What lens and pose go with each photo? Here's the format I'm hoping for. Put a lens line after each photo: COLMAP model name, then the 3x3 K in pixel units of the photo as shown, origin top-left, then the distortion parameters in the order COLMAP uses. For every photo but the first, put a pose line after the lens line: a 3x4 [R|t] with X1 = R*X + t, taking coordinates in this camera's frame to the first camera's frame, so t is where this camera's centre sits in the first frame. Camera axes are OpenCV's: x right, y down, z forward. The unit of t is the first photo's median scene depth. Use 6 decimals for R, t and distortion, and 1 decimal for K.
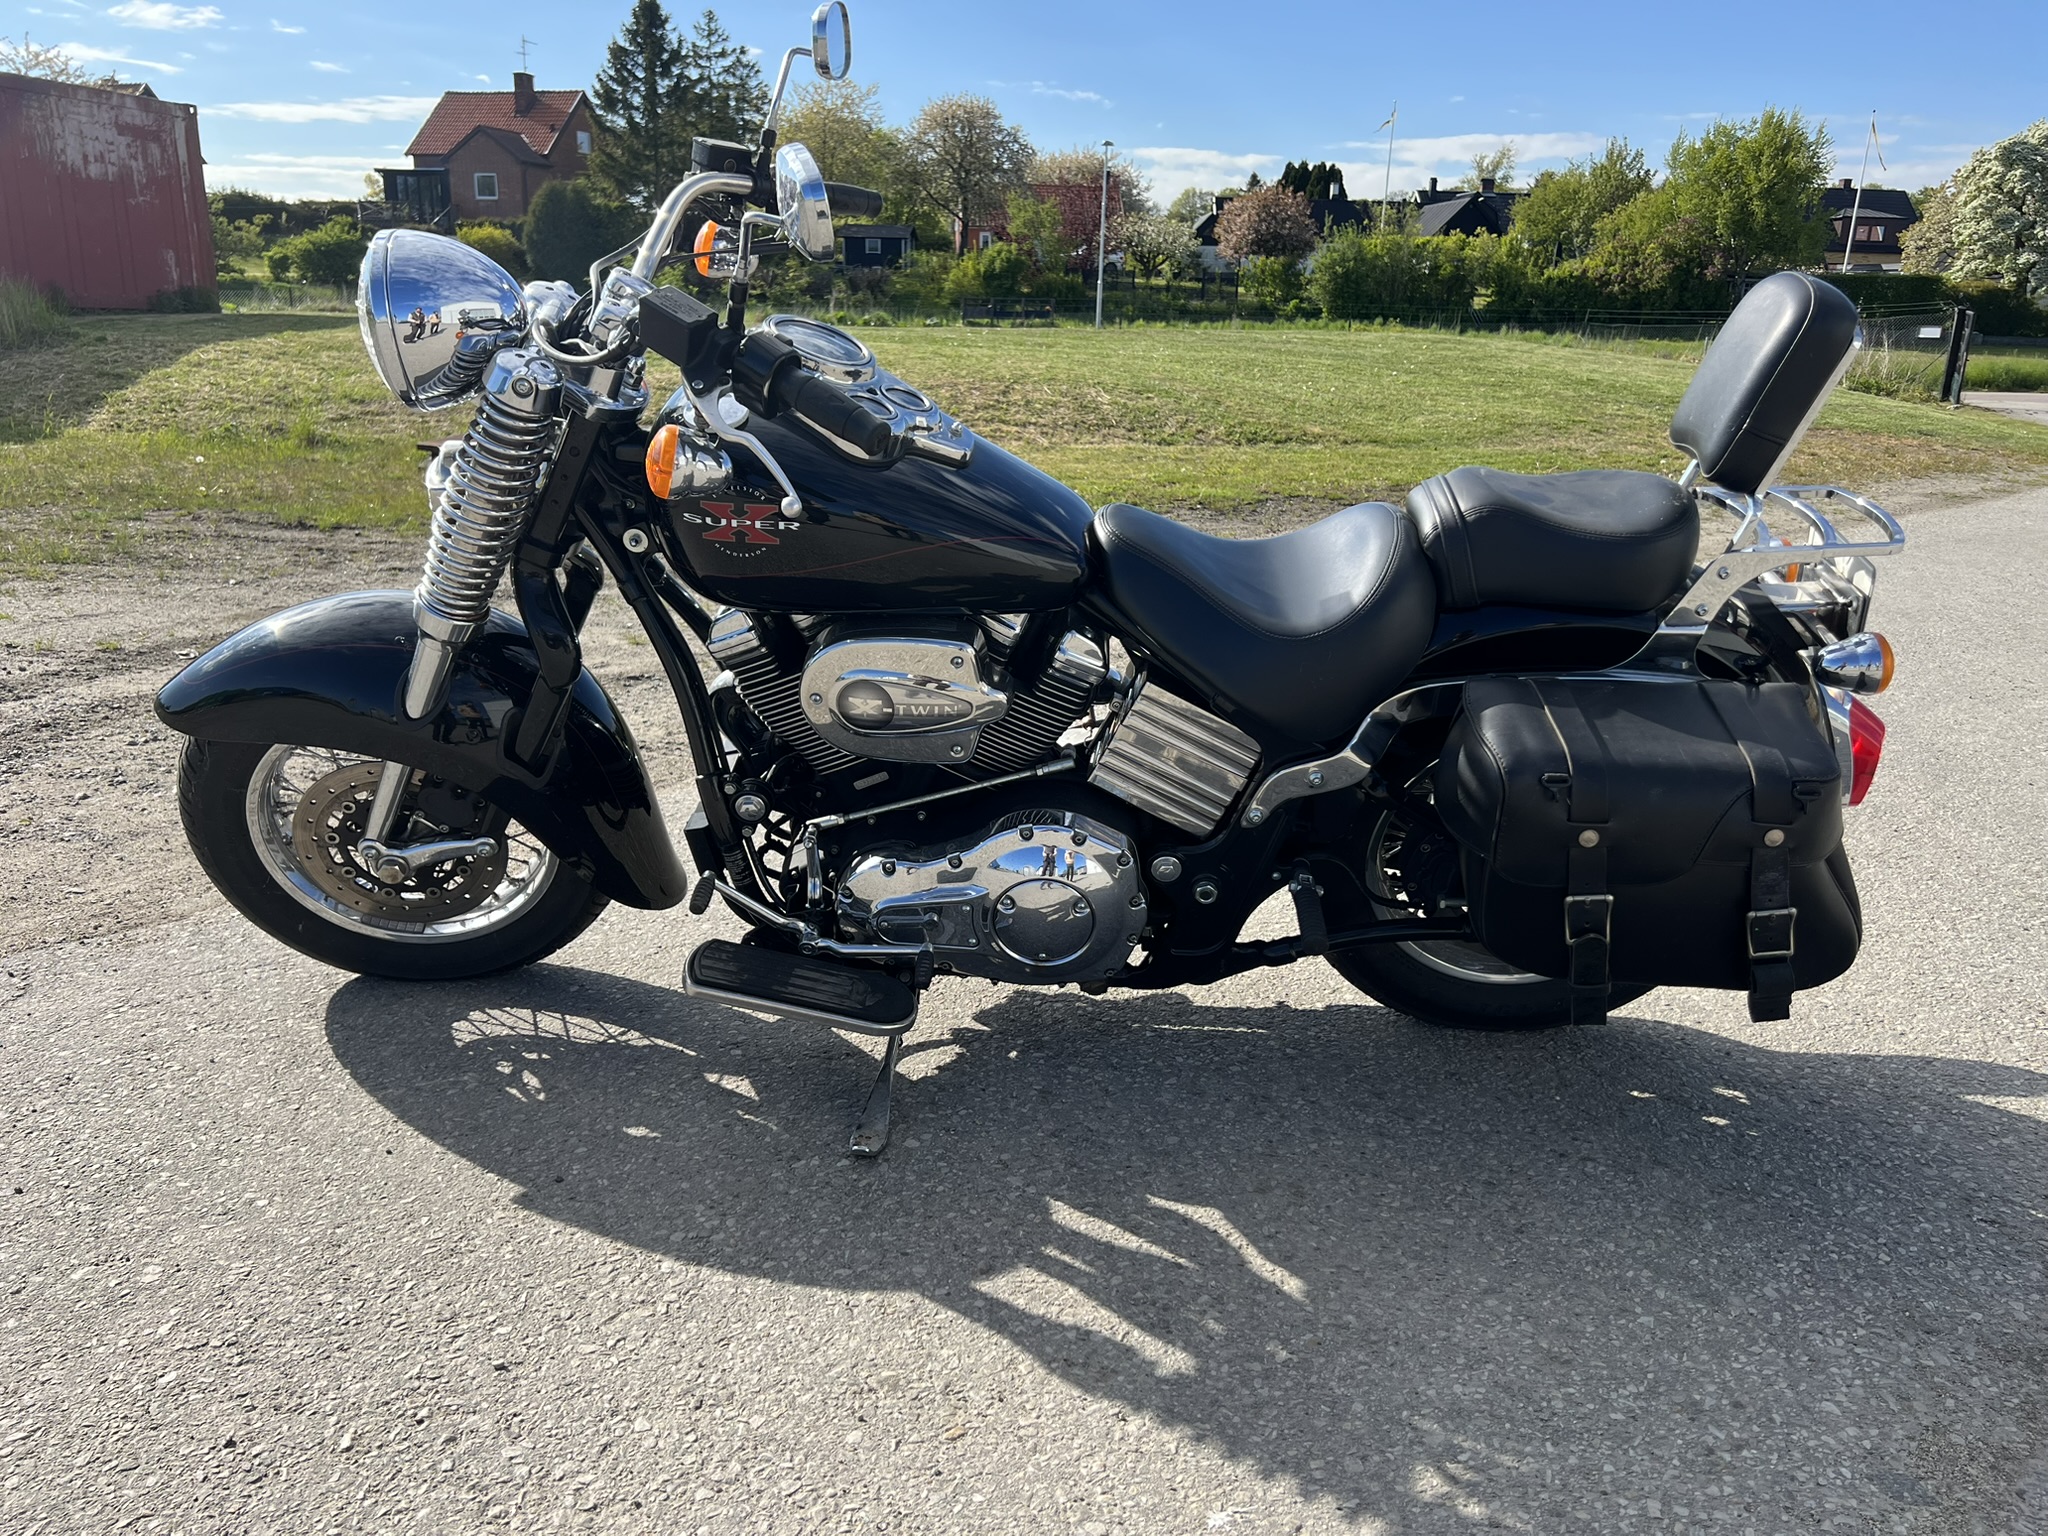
lens RADIAL K [[1535.8, 0, 1027.8], [0, 1535.8, 791.4], [0, 0, 1]] dist [0.027839, -0.022424]
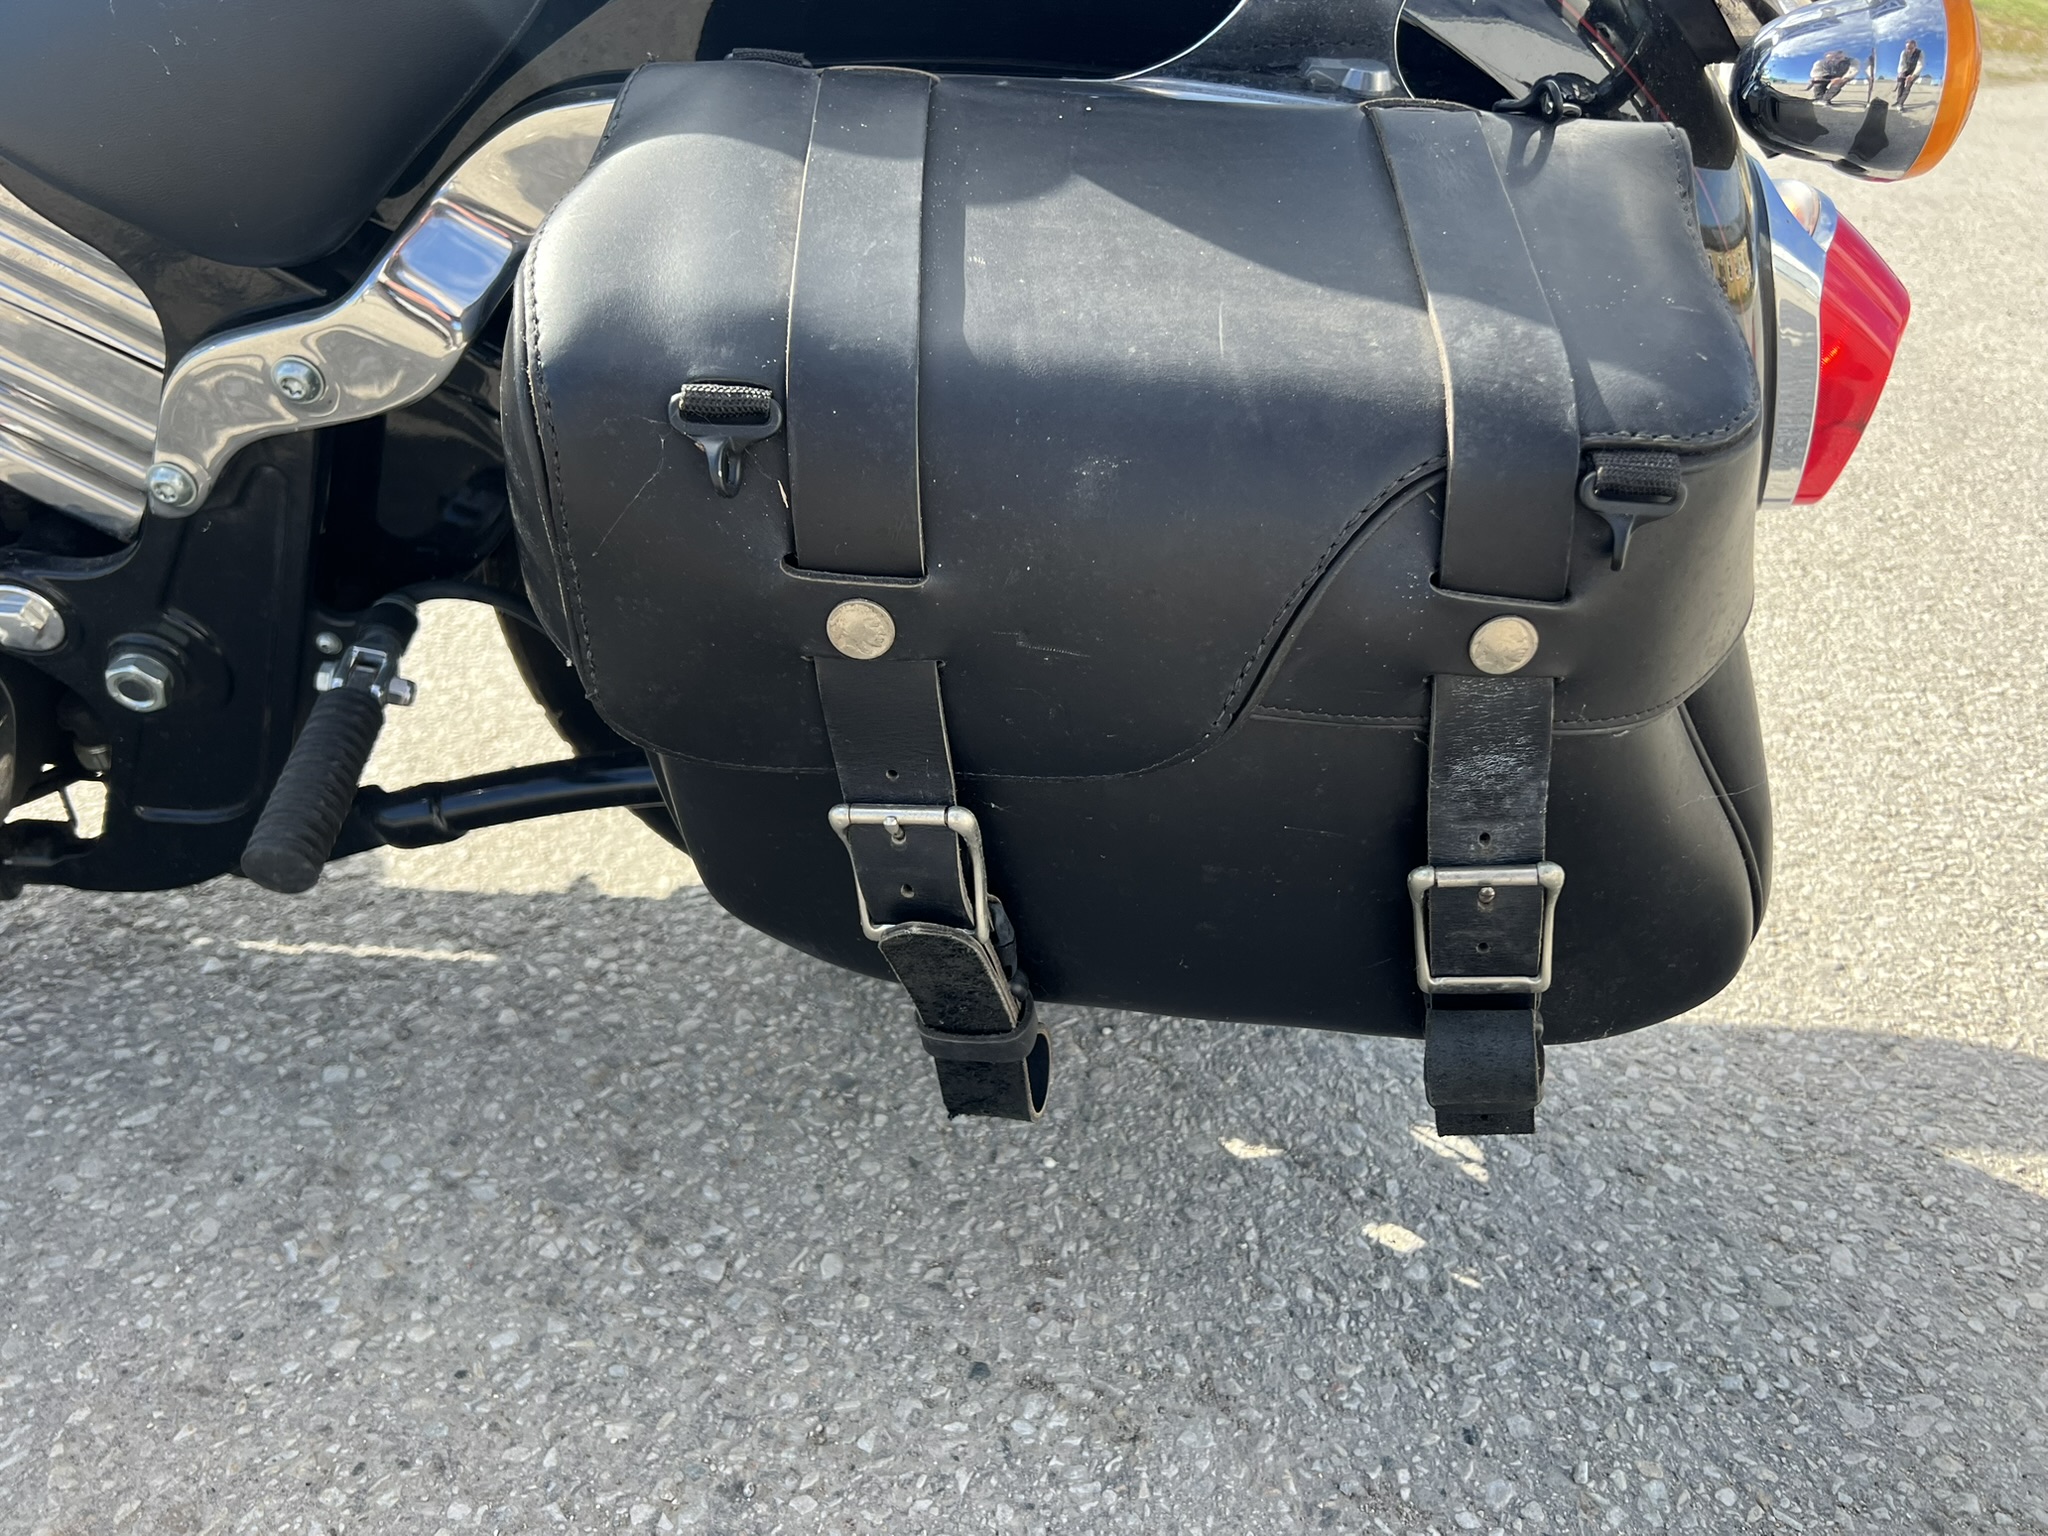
lens RADIAL K [[1634.4, 0, 1035.7], [0, 1634.4, 777.4], [0, 0, 1]] dist [0.038243, -0.050190]
pose [[0.998243, 0.023408, 0.054425, 0.338790], [-0.034697, 0.975597, 0.216812, -0.008214], [-0.048022, -0.218319, 0.974695, 0.624032]]
